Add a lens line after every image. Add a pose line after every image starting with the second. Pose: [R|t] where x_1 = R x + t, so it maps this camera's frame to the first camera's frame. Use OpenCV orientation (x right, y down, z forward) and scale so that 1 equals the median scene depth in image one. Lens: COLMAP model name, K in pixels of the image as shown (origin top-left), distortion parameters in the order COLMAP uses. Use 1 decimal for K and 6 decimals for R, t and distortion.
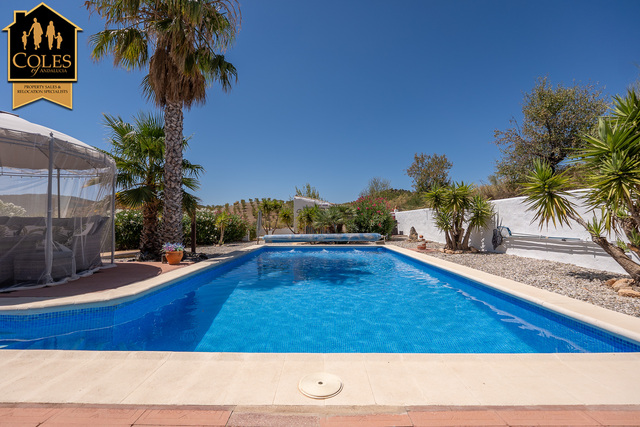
lens RADIAL K [[271.7, 0, 319.9], [0, 271.7, 217.8], [0, 0, 1]] dist [0.000319, -0.001013]
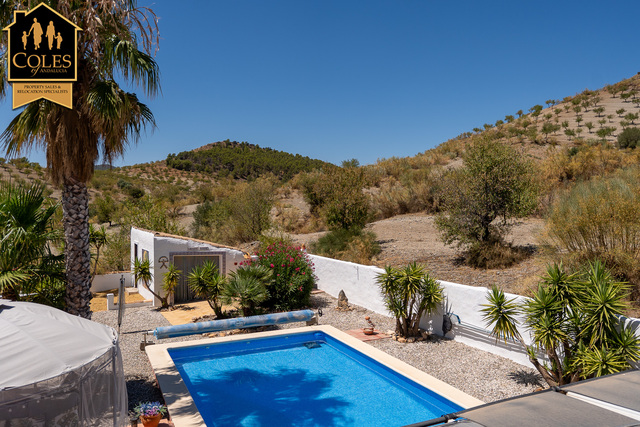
lens RADIAL K [[490.0, 0, 320.1], [0, 490.0, 212.4], [0, 0, 1]] dist [0.005655, -0.006167]
pose [[0.900592, -0.008941, 0.434573, -0.484089], [-0.009996, 0.999098, 0.041271, -0.368648], [-0.434550, -0.041513, 0.899690, -0.344045]]
